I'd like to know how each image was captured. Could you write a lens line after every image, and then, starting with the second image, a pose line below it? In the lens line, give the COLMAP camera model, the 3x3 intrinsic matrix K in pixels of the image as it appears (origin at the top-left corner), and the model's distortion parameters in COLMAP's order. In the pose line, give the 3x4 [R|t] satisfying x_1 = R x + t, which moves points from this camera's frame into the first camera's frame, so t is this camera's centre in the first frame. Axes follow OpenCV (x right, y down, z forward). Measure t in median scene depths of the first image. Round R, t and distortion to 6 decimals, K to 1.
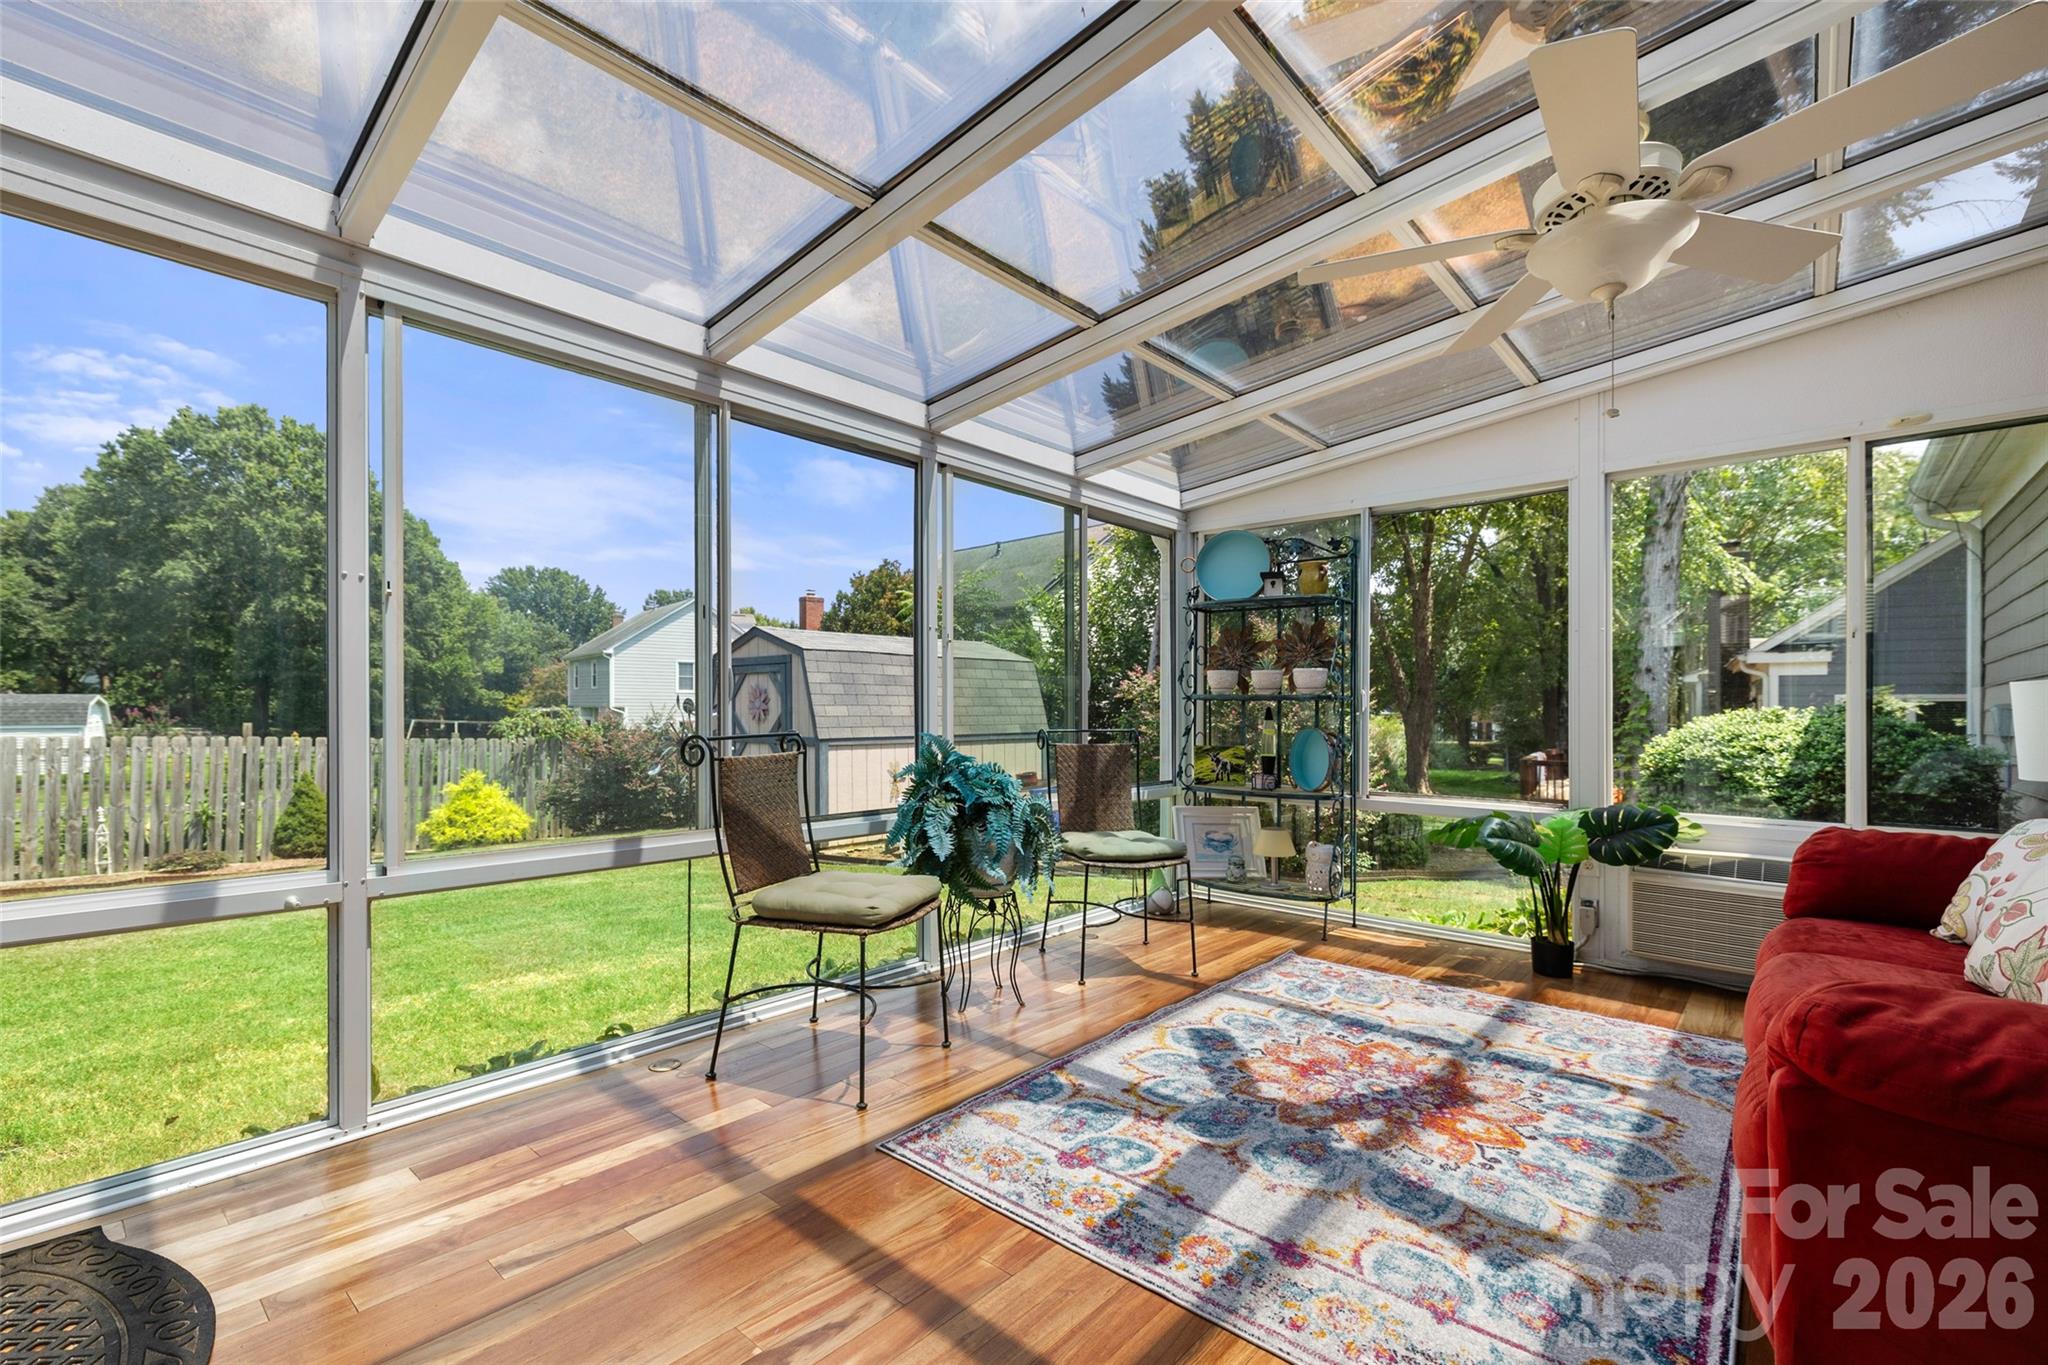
lens RADIAL K [[877.7, 0, 1034.1], [0, 877.7, 699.4], [0, 0, 1]] dist [0.003453, -0.000145]
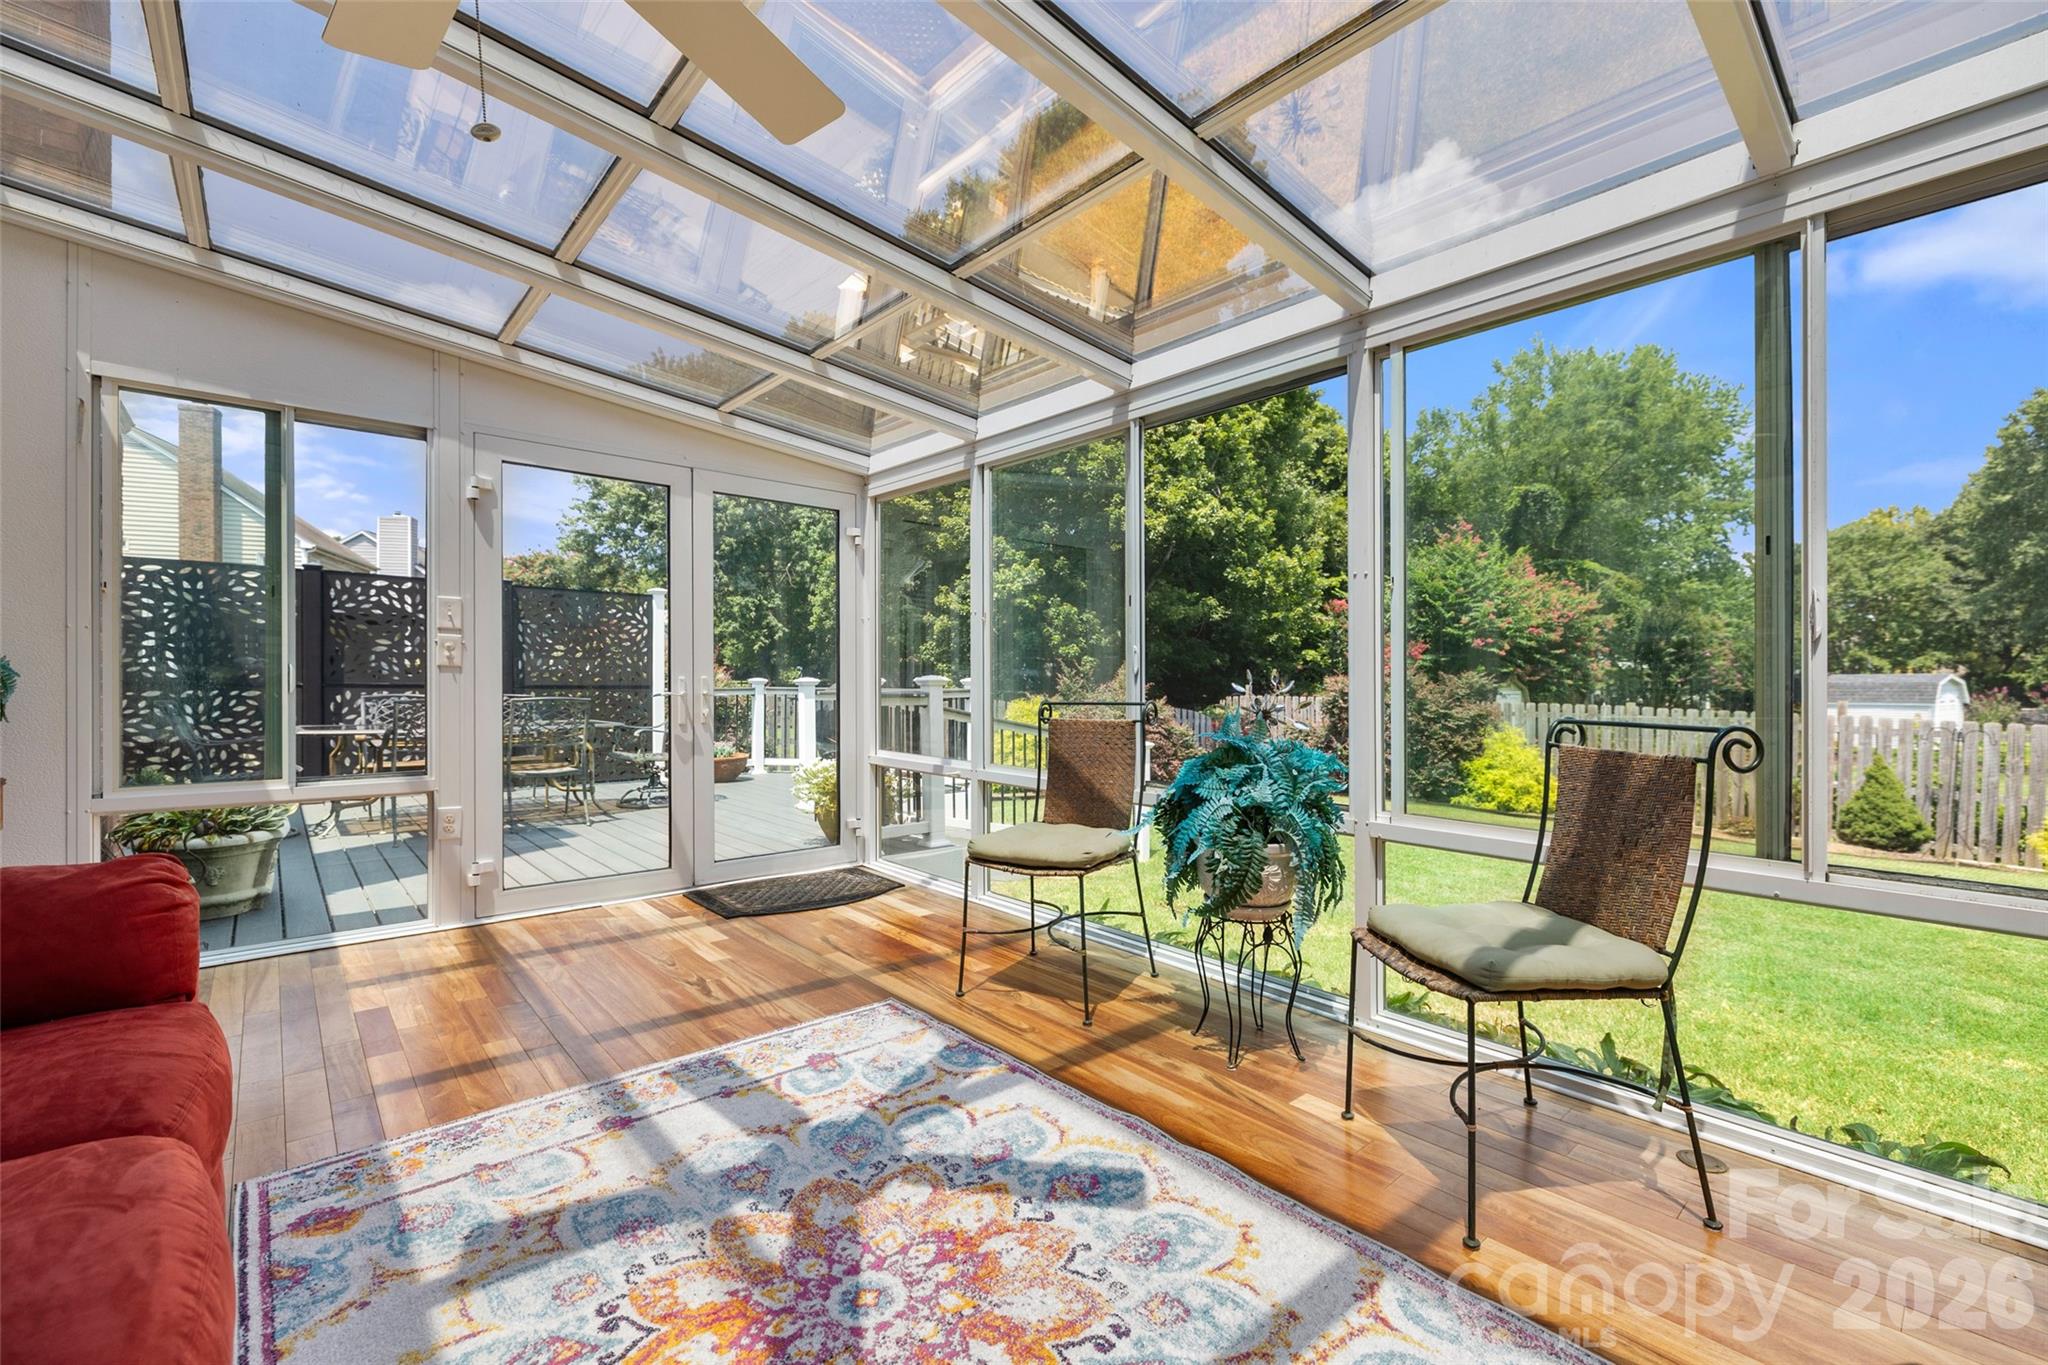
lens RADIAL K [[877.7, 0, 1034.3], [0, 877.7, 683.2], [0, 0, 1]] dist [0.003453, -0.000145]
pose [[-0.132898, -0.002163, -0.991127, 1.003957], [0.006795, 0.999972, -0.003093, 0.019779], [0.991106, -0.007146, -0.132880, 1.226719]]
